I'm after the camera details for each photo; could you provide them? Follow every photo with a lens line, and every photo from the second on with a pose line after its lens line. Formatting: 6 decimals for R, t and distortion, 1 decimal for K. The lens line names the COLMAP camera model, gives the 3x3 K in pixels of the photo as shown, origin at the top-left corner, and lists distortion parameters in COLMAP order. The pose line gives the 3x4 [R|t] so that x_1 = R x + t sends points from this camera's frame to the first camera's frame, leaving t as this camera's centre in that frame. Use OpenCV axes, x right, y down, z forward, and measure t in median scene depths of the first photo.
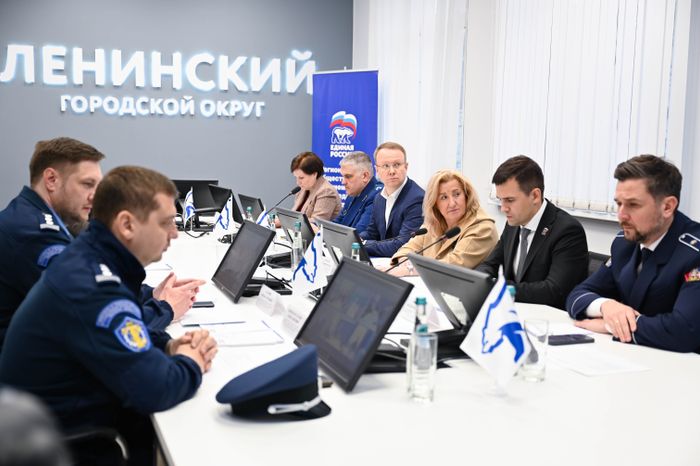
lens RADIAL K [[841.7, 0, 348.1], [0, 841.7, 253.5], [0, 0, 1]] dist [-0.016839, -0.001163]
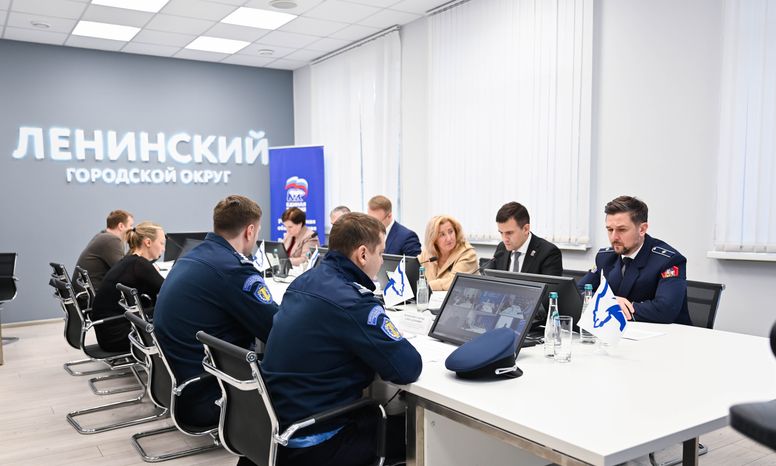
lens RADIAL K [[654.2, 0, 376.9], [0, 654.2, 260.3], [0, 0, 1]] dist [0.012881, -0.002432]
pose [[0.975934, -0.050241, 0.212199, -0.248242], [0.058904, 0.997660, -0.034700, 0.008543], [-0.209960, 0.046364, 0.976610, -0.039027]]
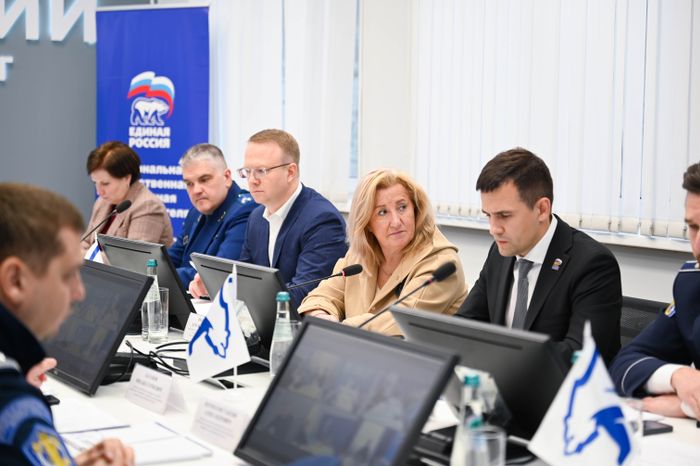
lens RADIAL K [[1403.9, 0, 350.0], [0, 1403.9, 233.0], [0, 0, 1]] dist [0.012761, -0.028777]
pose [[0.984120, -0.023087, 0.175997, -0.105789], [0.031541, 0.998471, -0.045392, -0.006075], [-0.174680, 0.050222, 0.983344, -0.036853]]
